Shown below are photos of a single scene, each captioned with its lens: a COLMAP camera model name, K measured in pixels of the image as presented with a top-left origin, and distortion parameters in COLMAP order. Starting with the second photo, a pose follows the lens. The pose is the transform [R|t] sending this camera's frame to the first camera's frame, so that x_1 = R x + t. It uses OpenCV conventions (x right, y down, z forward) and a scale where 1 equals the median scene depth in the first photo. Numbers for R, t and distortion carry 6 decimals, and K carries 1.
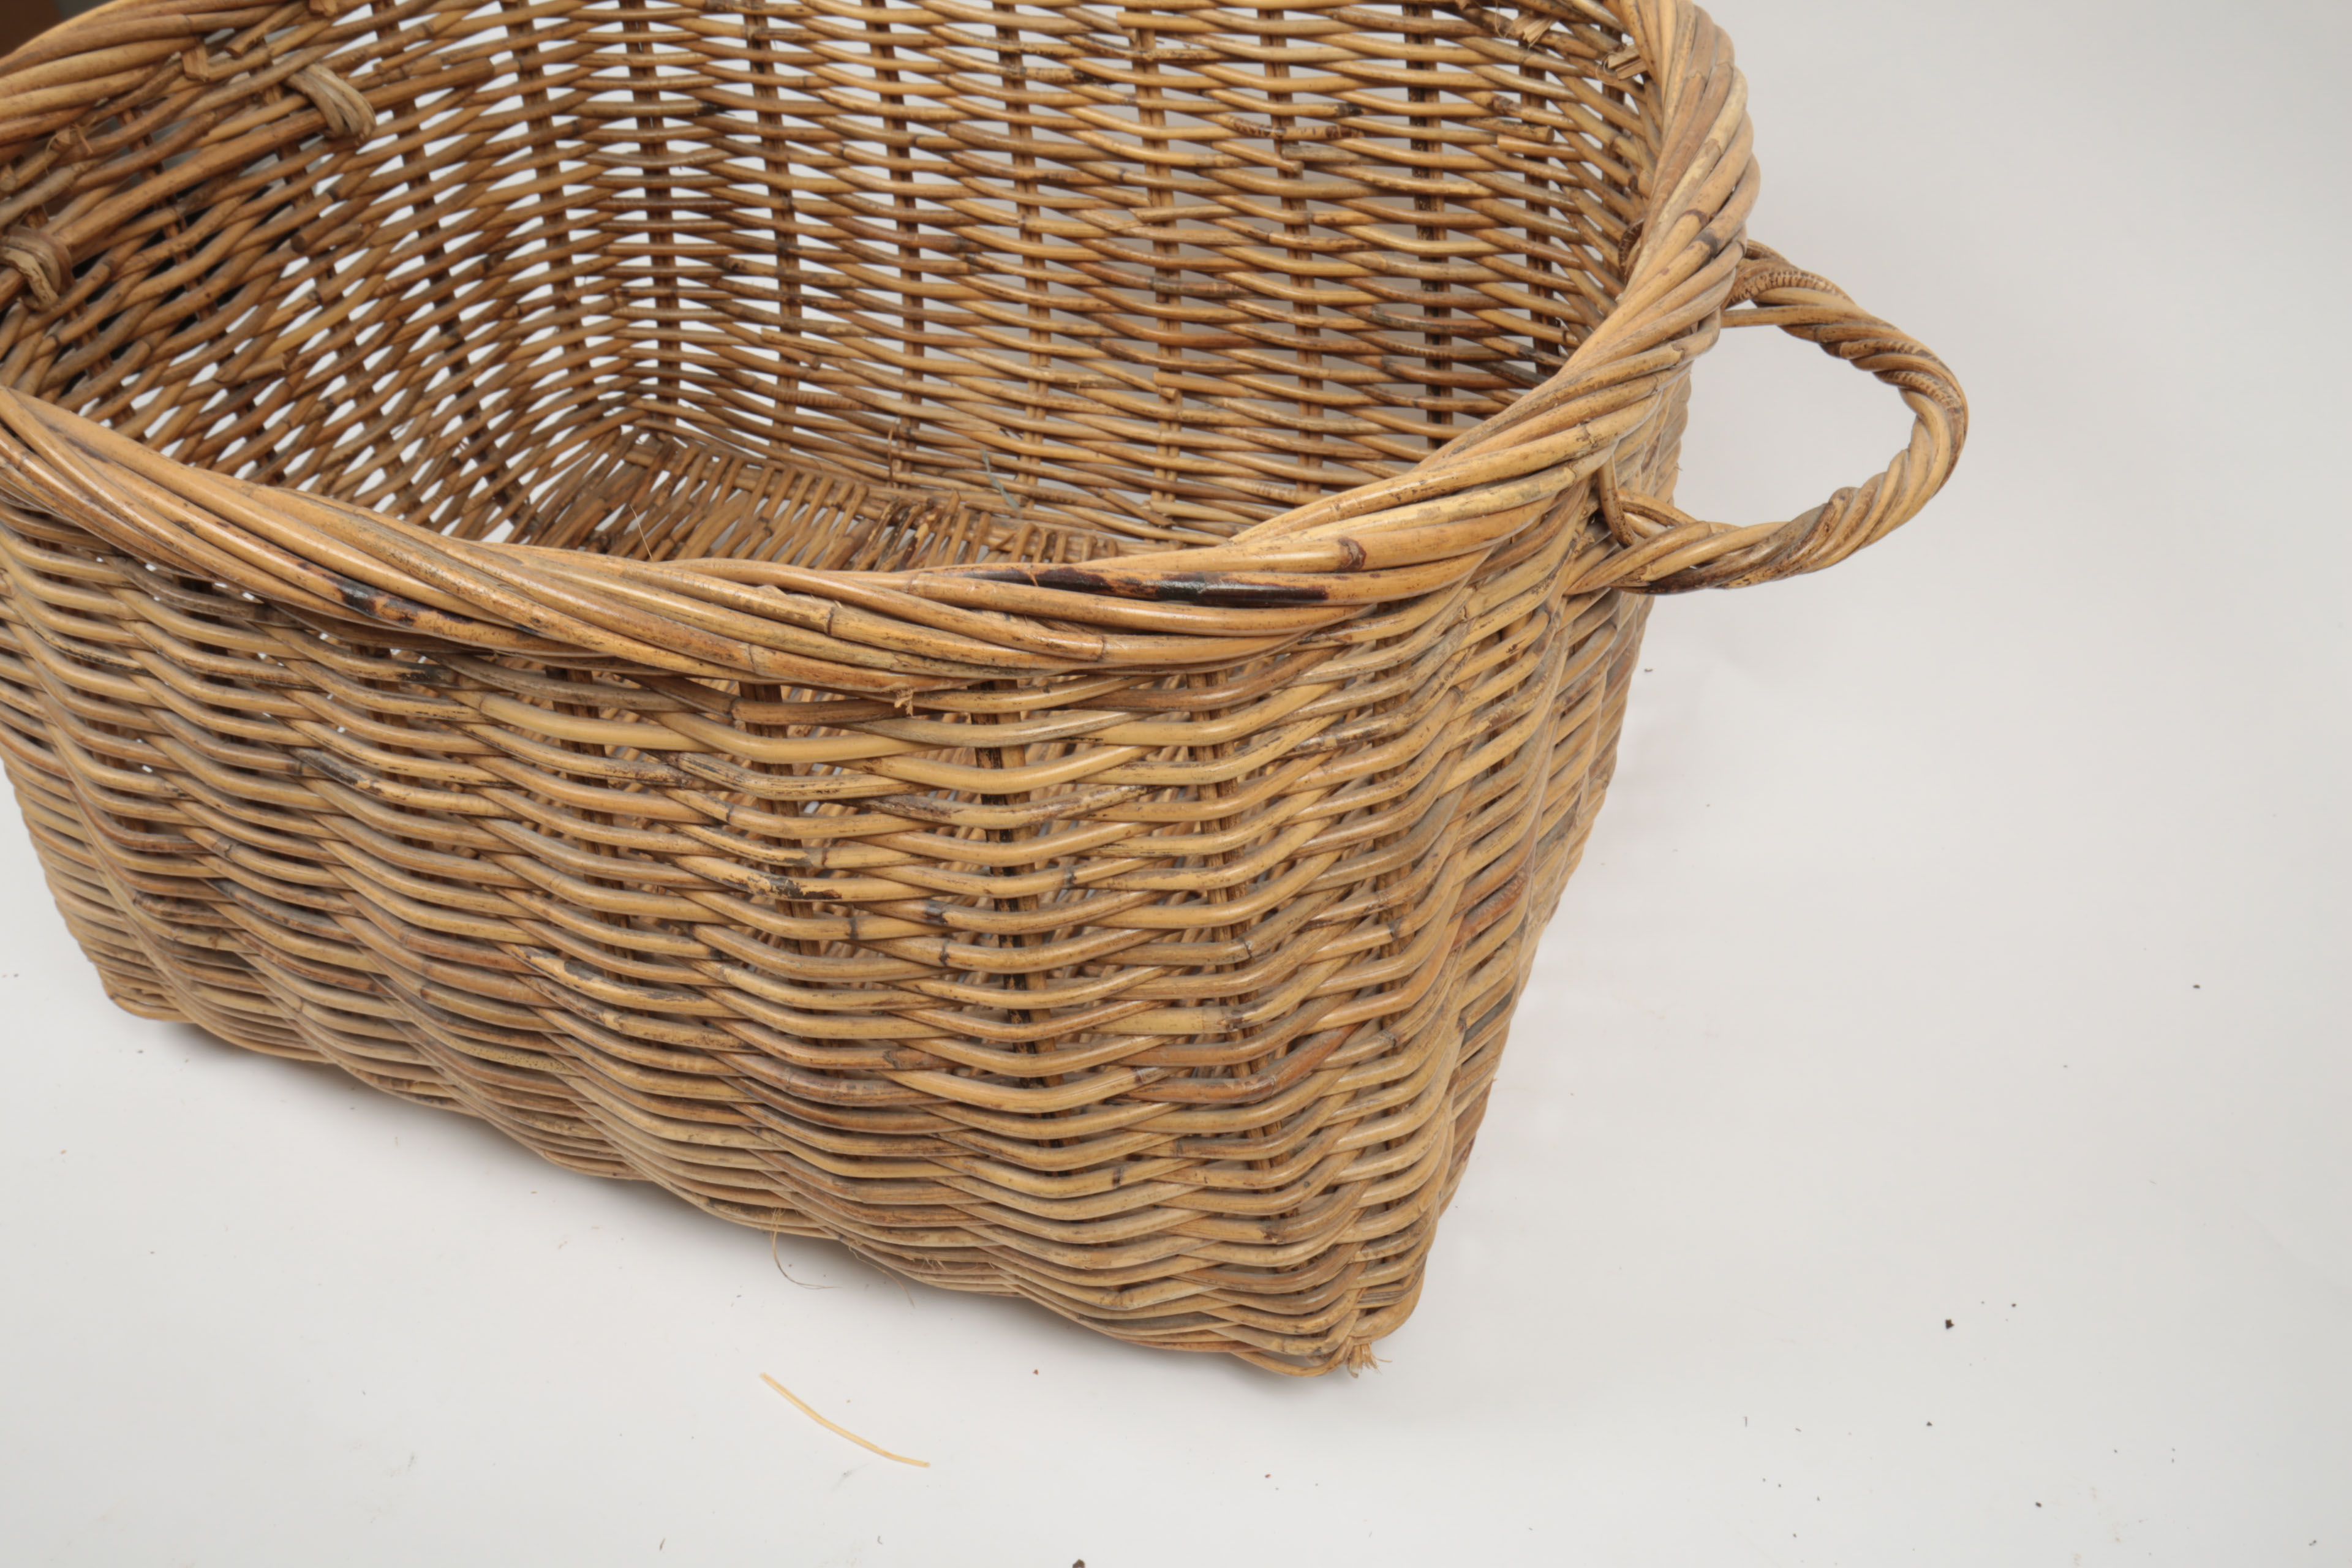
lens RADIAL K [[2259.1, 0, 1176.0], [0, 2259.1, 784.0], [0, 0, 1]] dist [0.060741, 0.006049]
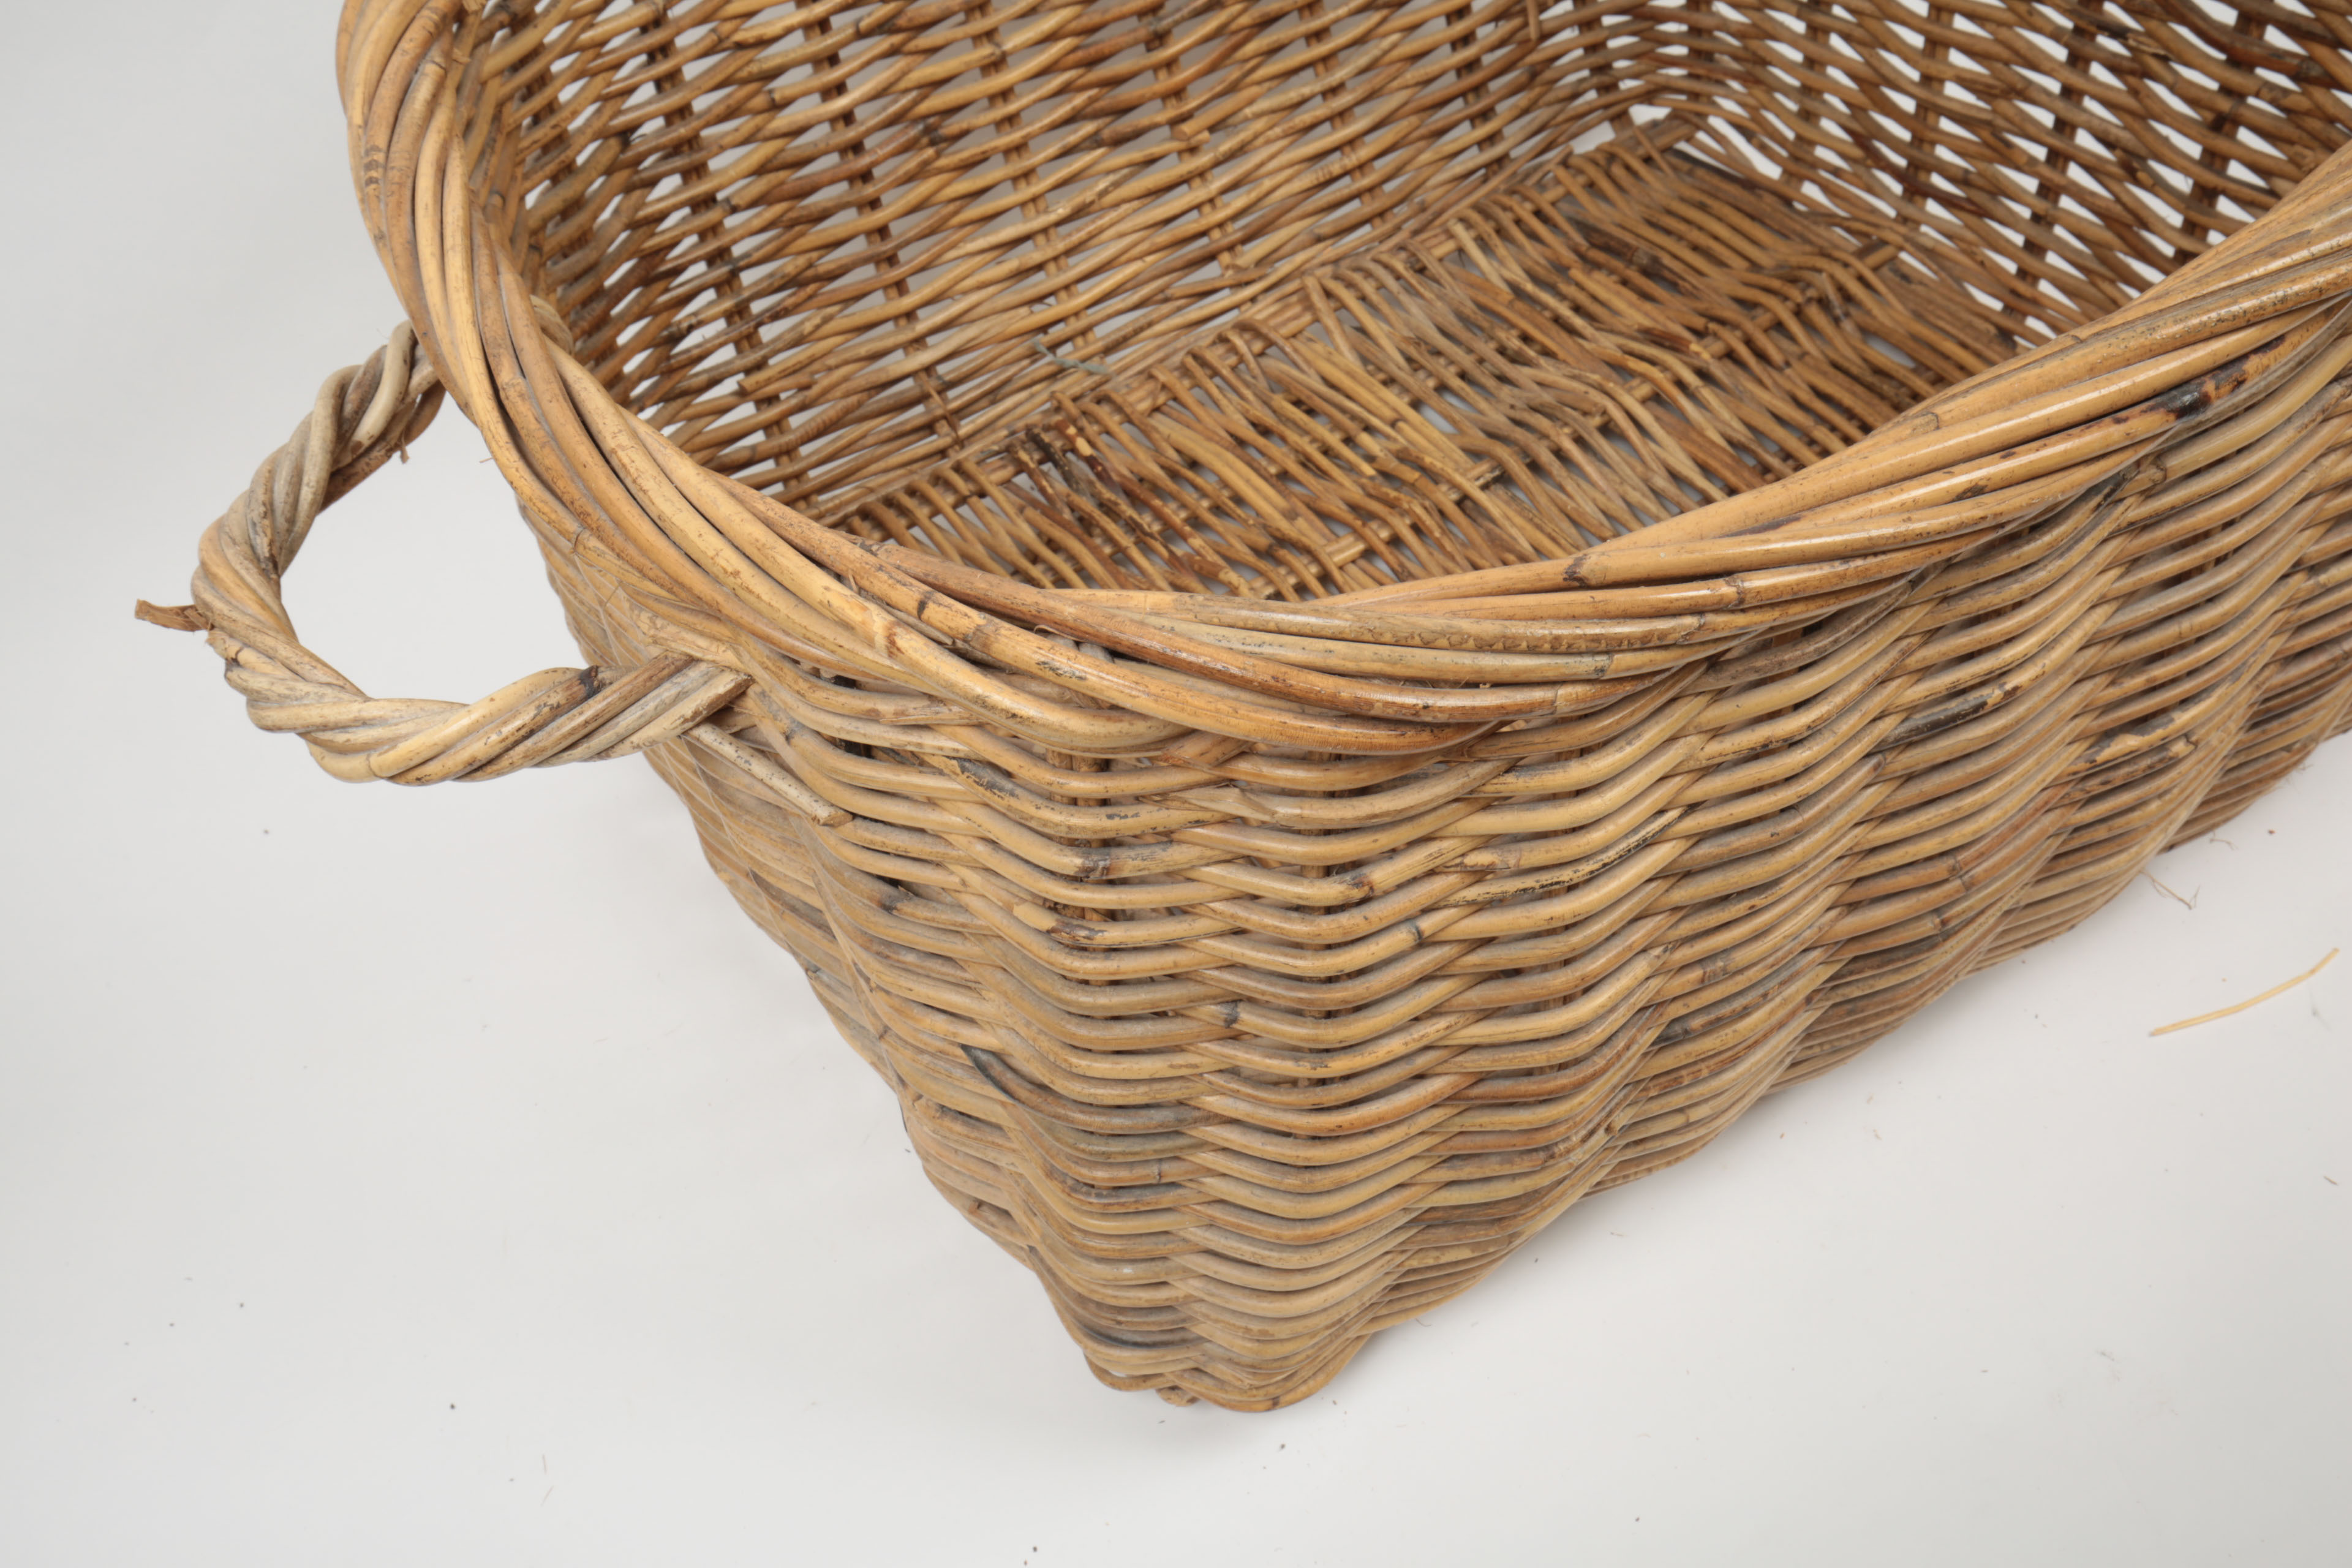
lens RADIAL K [[2259.1, 0, 1176.0], [0, 2259.1, 784.0], [0, 0, 1]] dist [0.060741, 0.006049]
pose [[0.580361, -0.656428, 0.481958, -0.586912], [0.605716, 0.743535, 0.283308, -0.239573], [-0.544324, 0.127509, 0.829128, 0.310423]]
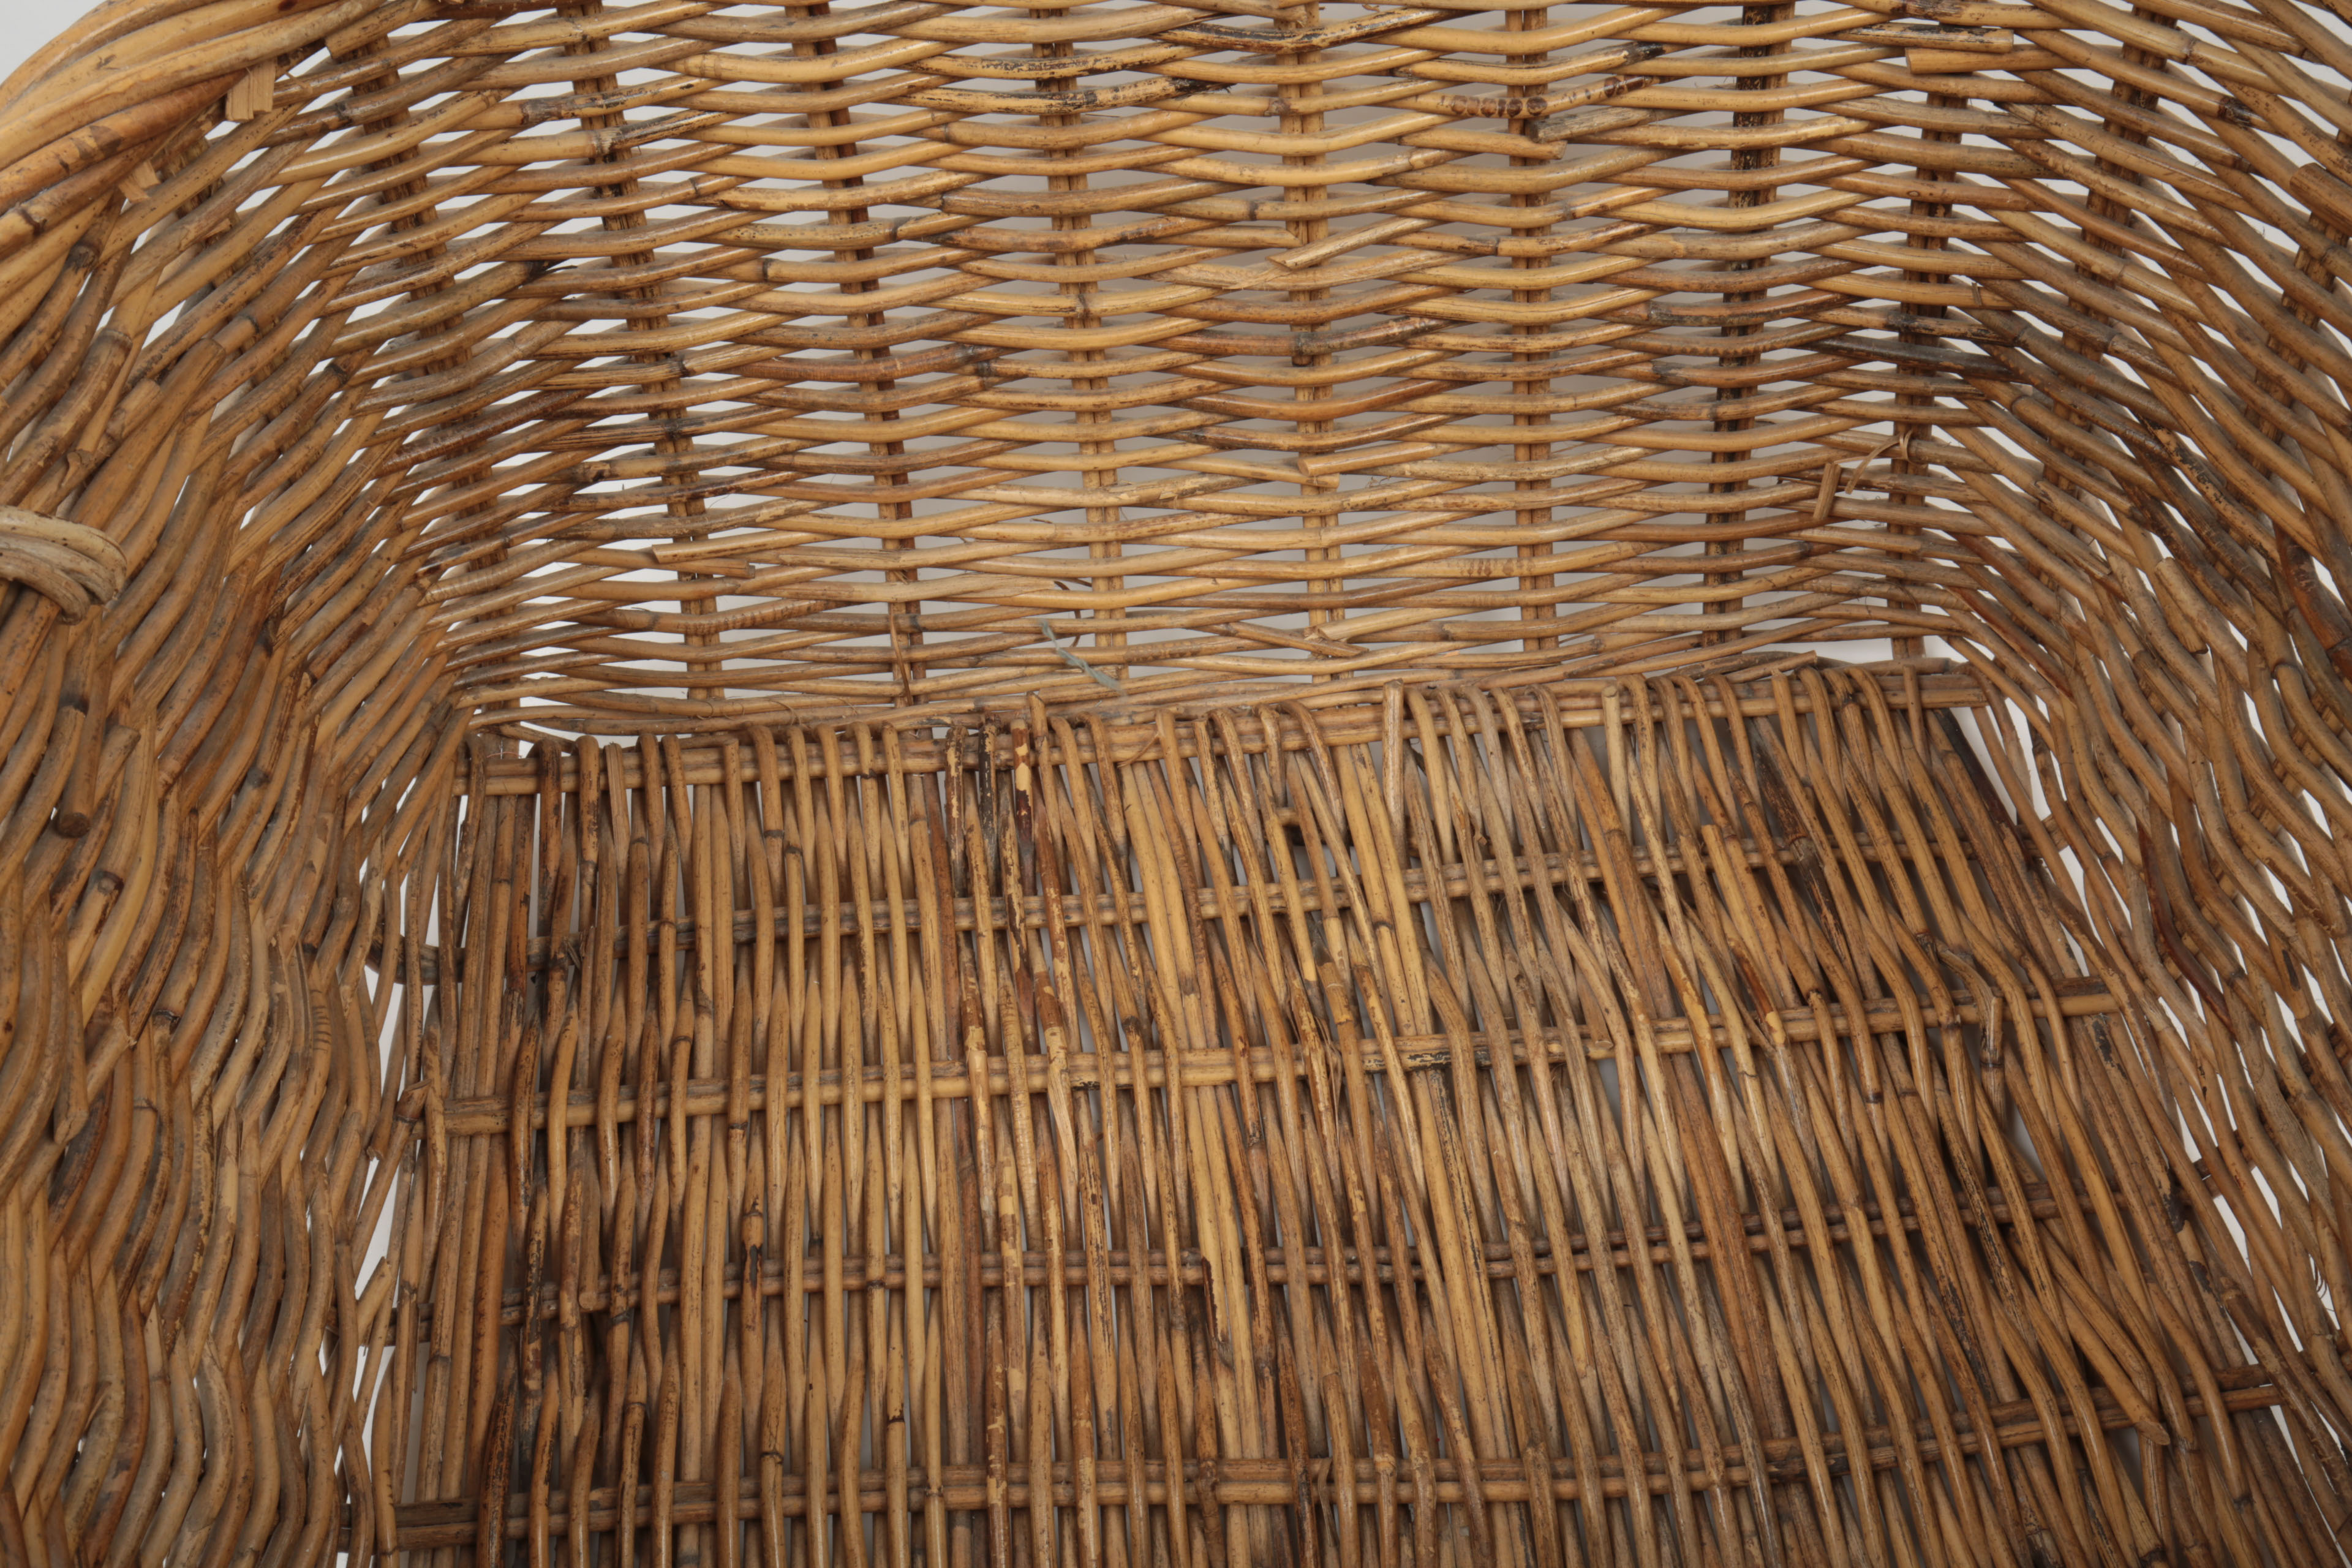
lens RADIAL K [[2259.1, 0, 1176.0], [0, 2259.1, 784.0], [0, 0, 1]] dist [0.060741, 0.006049]
pose [[0.891499, -0.352807, 0.284178, -0.268894], [0.286007, 0.924797, 0.250898, -0.270612], [-0.351326, -0.142398, 0.925361, 0.366714]]
